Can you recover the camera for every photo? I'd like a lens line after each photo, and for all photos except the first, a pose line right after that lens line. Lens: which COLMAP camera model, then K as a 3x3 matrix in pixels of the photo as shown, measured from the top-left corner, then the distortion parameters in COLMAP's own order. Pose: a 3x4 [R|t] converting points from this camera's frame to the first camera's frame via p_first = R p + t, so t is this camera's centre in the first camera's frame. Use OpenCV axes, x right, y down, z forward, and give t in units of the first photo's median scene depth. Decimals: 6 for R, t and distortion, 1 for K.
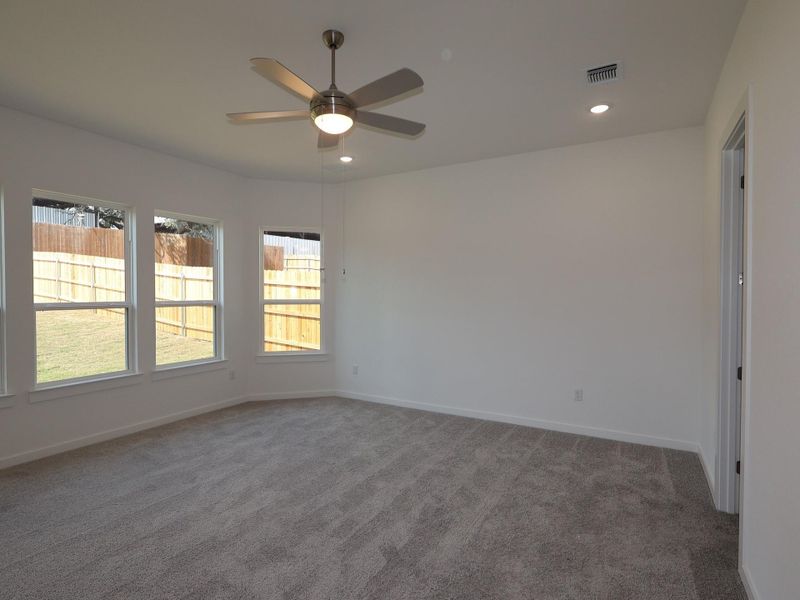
lens RADIAL K [[419.1, 0, 401.5], [0, 419.1, 300.6], [0, 0, 1]] dist [-0.001984, 0.001649]
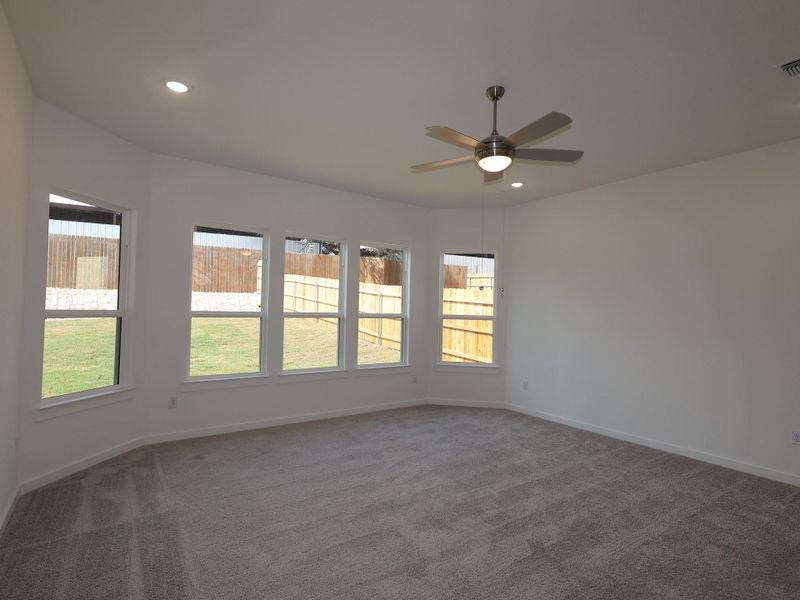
lens RADIAL K [[419.1, 0, 401.5], [0, 419.1, 300.6], [0, 0, 1]] dist [-0.001984, 0.001649]
pose [[0.907929, 0.009861, -0.419007, 0.067100], [-0.027688, 0.998951, -0.036485, 0.006958], [0.418208, 0.044727, 0.907249, -0.107272]]
